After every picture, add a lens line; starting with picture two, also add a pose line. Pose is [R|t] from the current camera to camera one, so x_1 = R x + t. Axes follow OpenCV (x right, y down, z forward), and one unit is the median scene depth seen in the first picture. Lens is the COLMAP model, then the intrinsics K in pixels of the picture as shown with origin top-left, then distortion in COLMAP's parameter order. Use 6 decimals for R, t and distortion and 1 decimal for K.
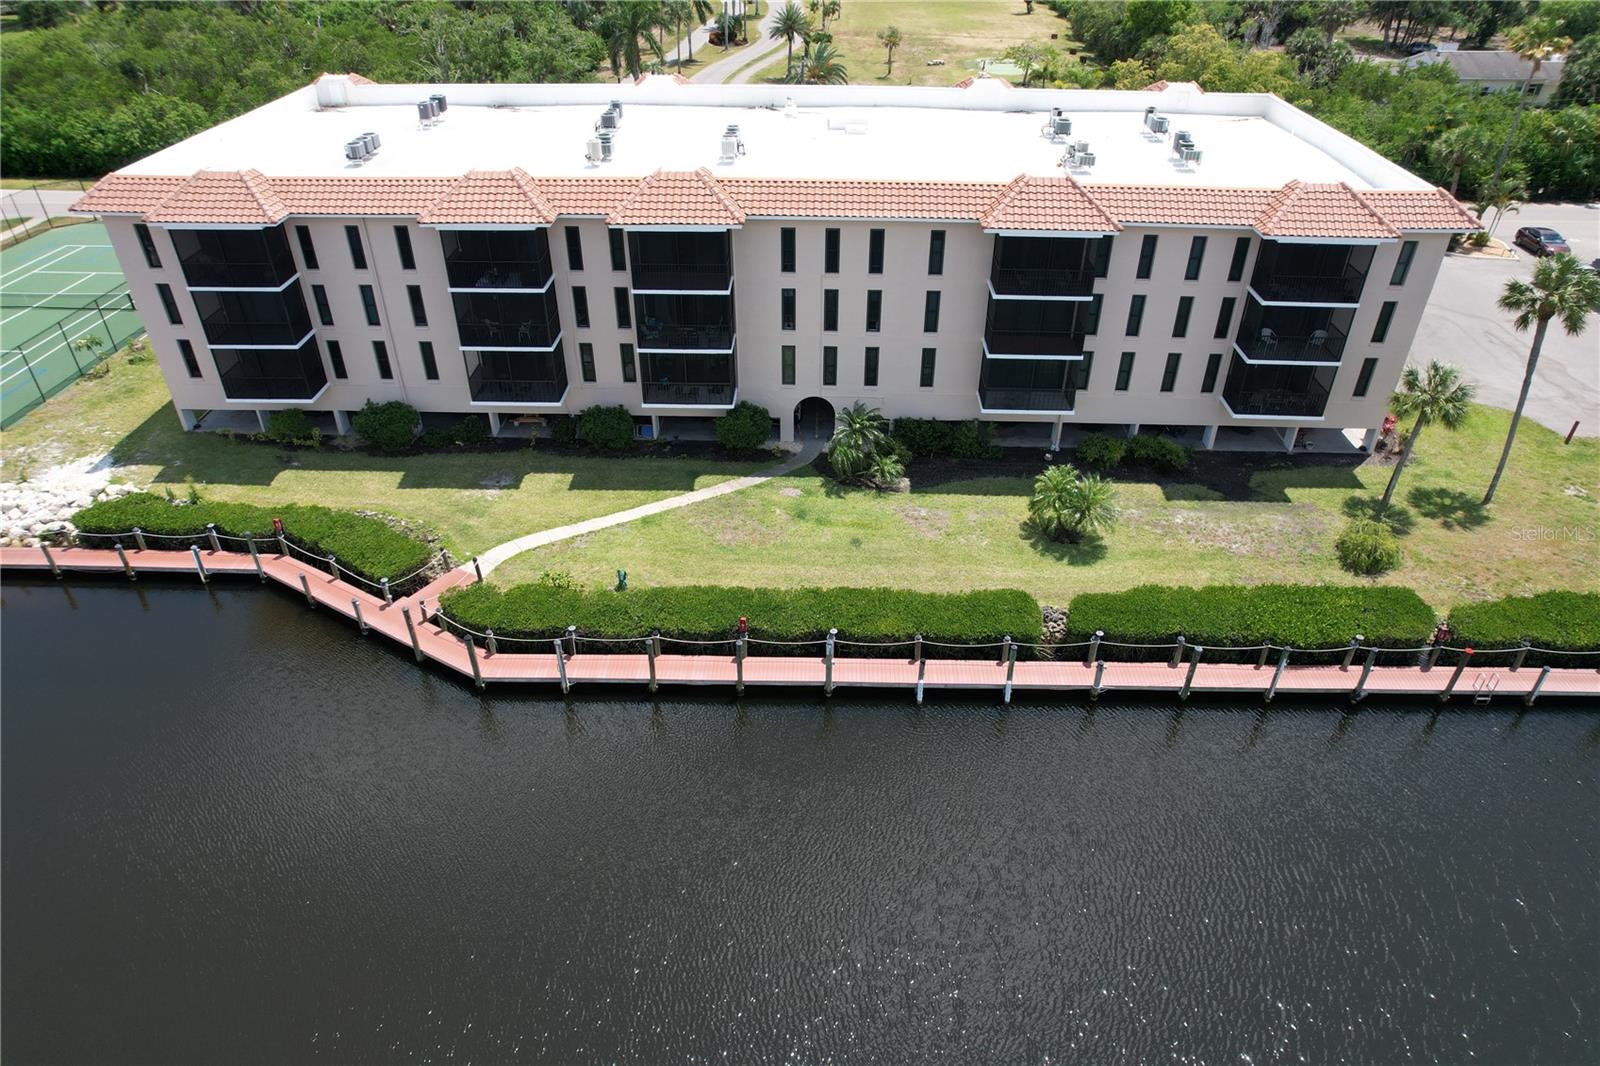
lens RADIAL K [[1021.3, 0, 803.4], [0, 1021.3, 541.9], [0, 0, 1]] dist [-0.084364, 0.077675]
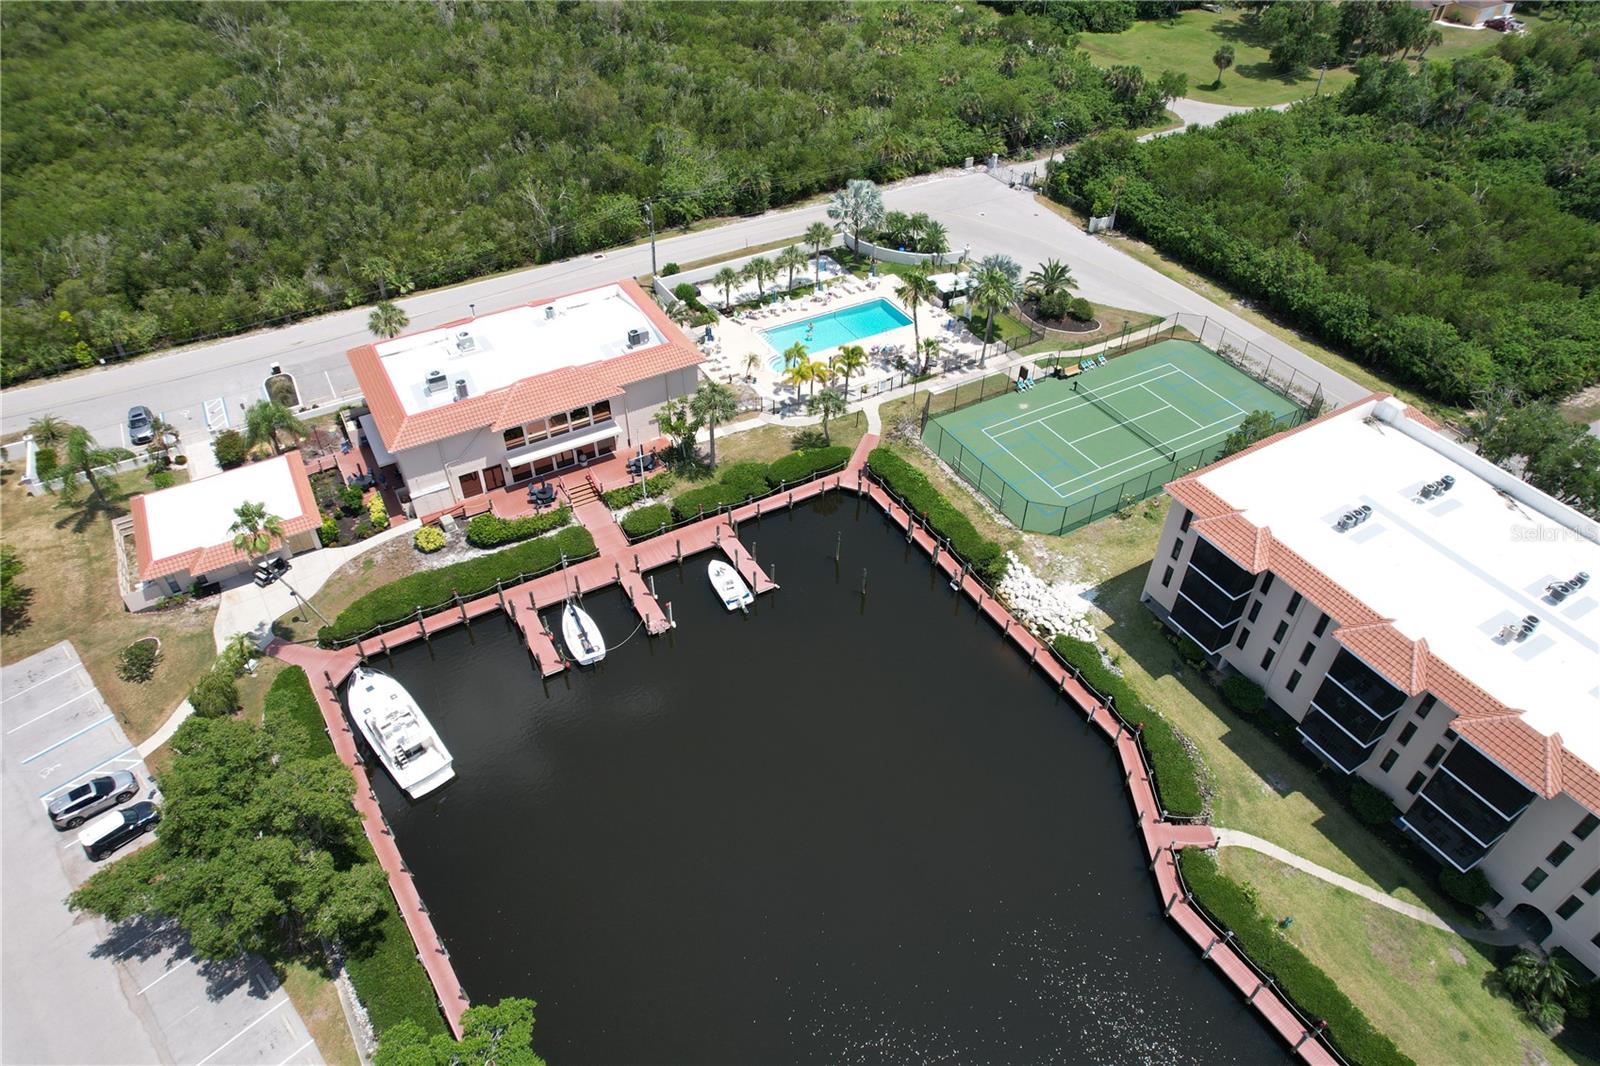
lens RADIAL K [[1021.3, 0, 803.4], [0, 1021.3, 541.9], [0, 0, 1]] dist [-0.084364, 0.077675]
pose [[0.531023, 0.567015, -0.629689, 0.046183], [-0.489083, 0.811938, 0.318677, -0.472186], [0.691963, 0.138746, 0.708475, -0.535900]]
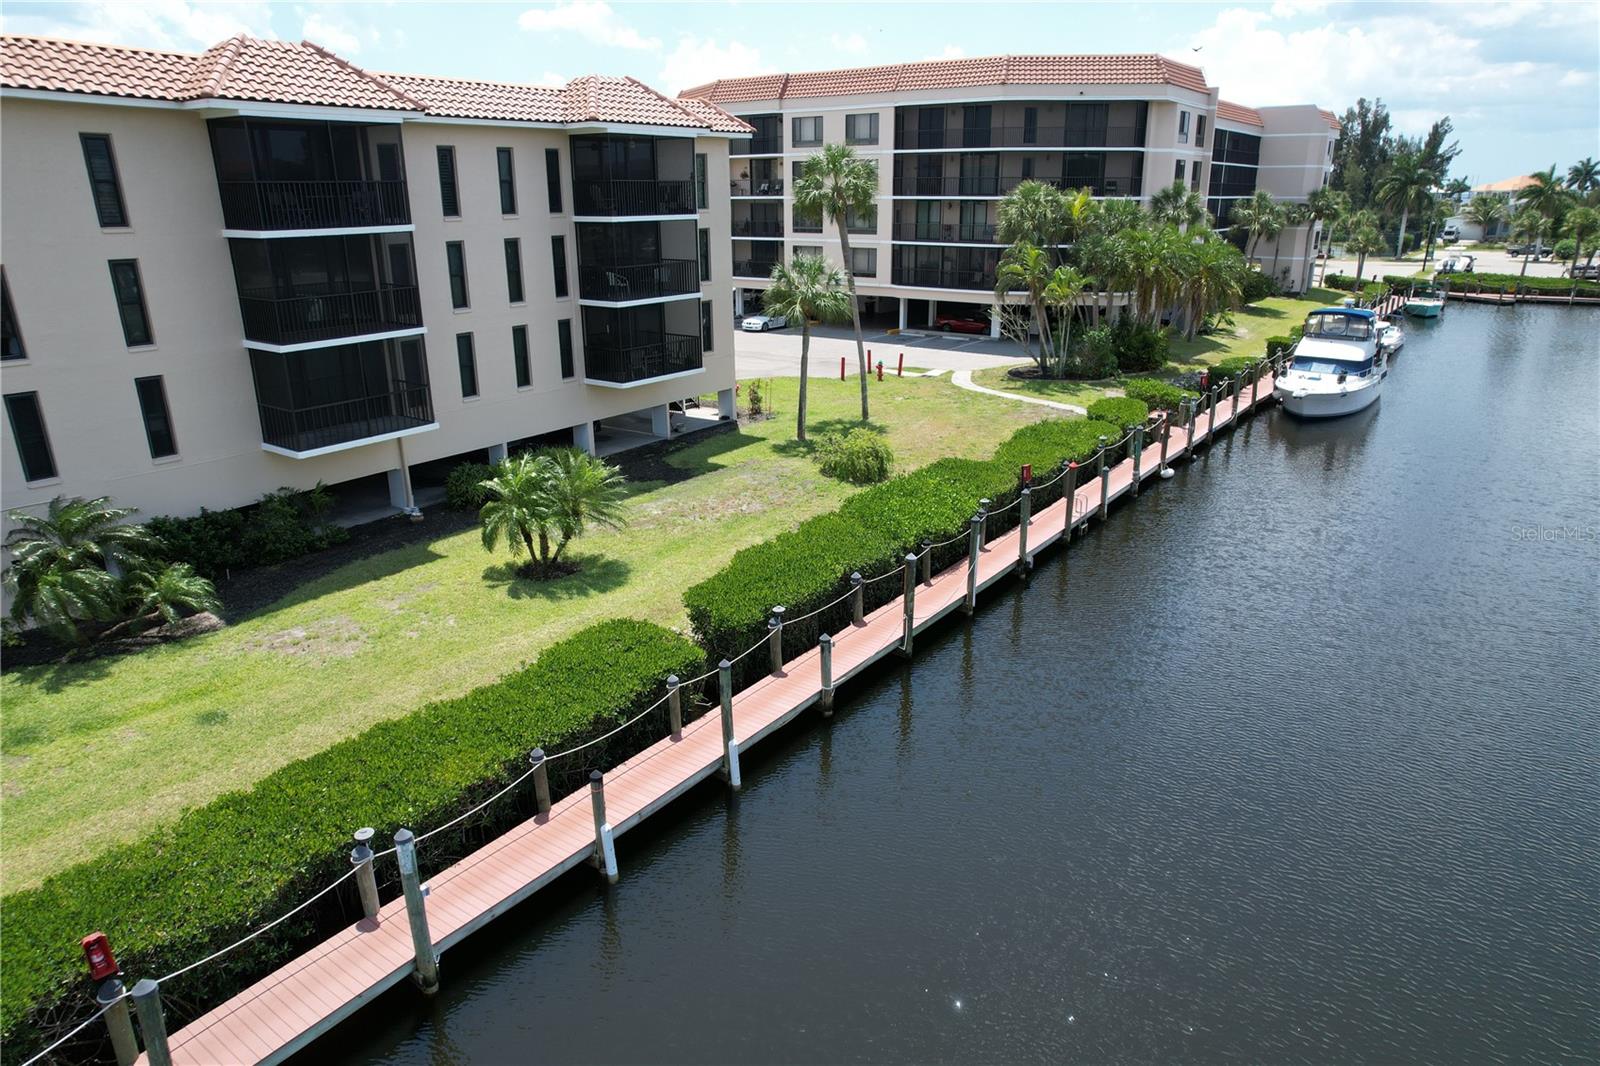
lens RADIAL K [[1021.3, 0, 803.4], [0, 1021.3, 541.9], [0, 0, 1]] dist [-0.084364, 0.077675]
pose [[0.567279, -0.276049, 0.775881, -0.111728], [0.475225, 0.879181, -0.034654, 0.066297], [-0.672574, 0.388377, 0.629926, 0.486246]]
